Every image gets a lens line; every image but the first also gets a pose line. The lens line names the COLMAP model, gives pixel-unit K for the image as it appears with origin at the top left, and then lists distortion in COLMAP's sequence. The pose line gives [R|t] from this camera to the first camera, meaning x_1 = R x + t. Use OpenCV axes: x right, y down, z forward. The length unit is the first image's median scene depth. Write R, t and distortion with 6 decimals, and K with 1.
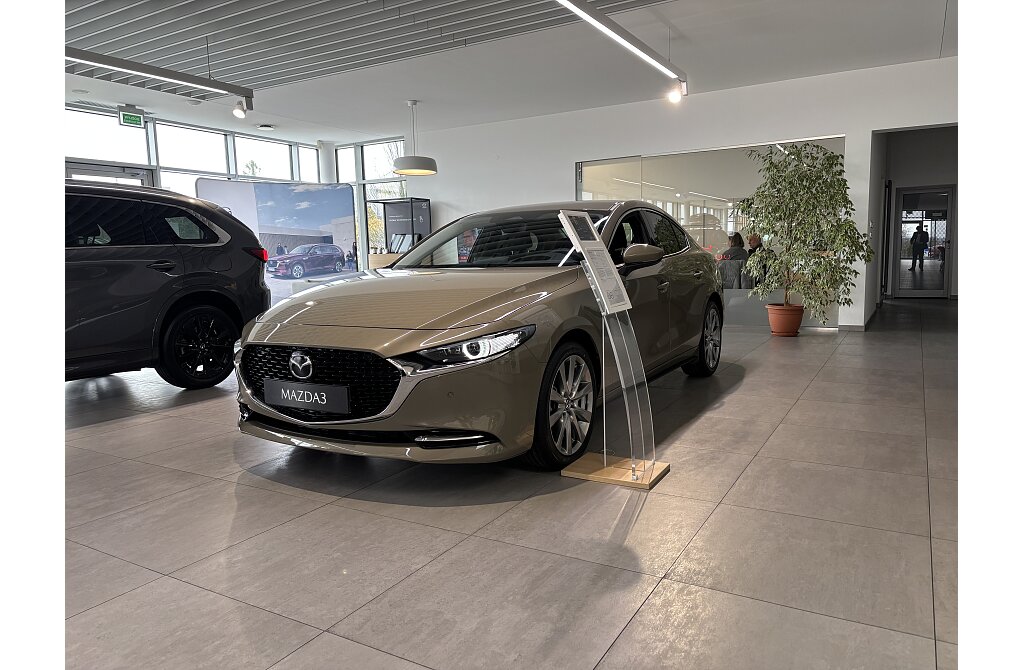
lens RADIAL K [[688.6, 0, 512.0], [0, 688.6, 335.0], [0, 0, 1]] dist [0.024432, -0.002236]
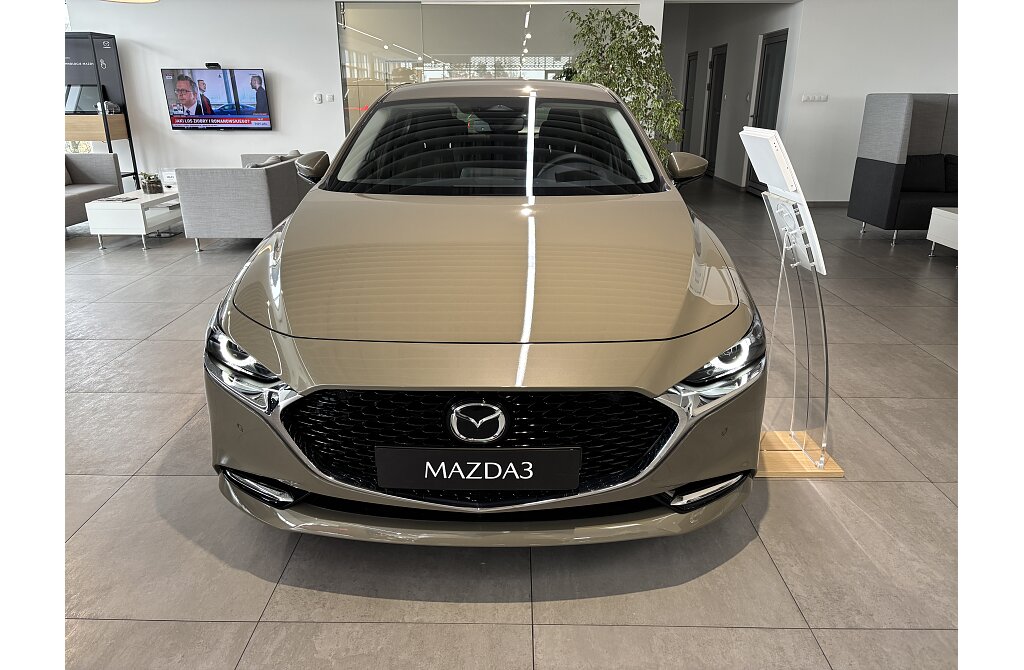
lens RADIAL K [[688.6, 0, 512.0], [0, 688.6, 335.0], [0, 0, 1]] dist [0.024432, -0.002236]
pose [[0.866163, -0.137831, 0.480379, -0.533007], [0.034132, 0.975287, 0.218287, -0.143190], [-0.498594, -0.172676, 0.849463, 0.515335]]
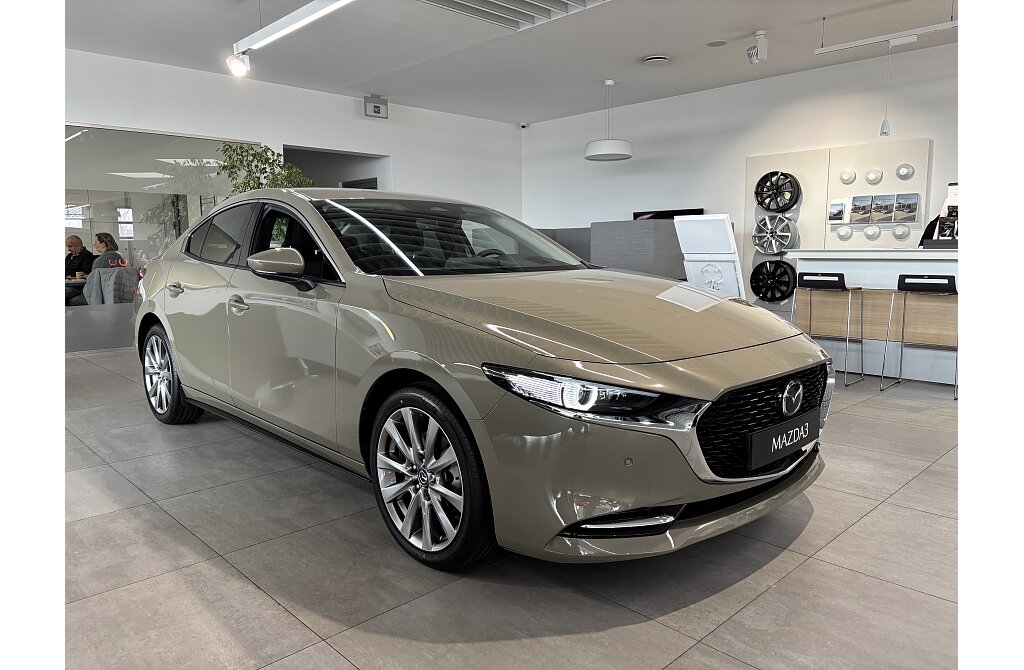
lens RADIAL K [[688.6, 0, 512.0], [0, 688.6, 335.0], [0, 0, 1]] dist [0.024432, -0.002236]
pose [[0.258732, -0.093186, 0.961444, -1.088789], [0.121532, 0.990567, 0.063303, -0.104335], [-0.958273, 0.100467, 0.267616, 1.070438]]
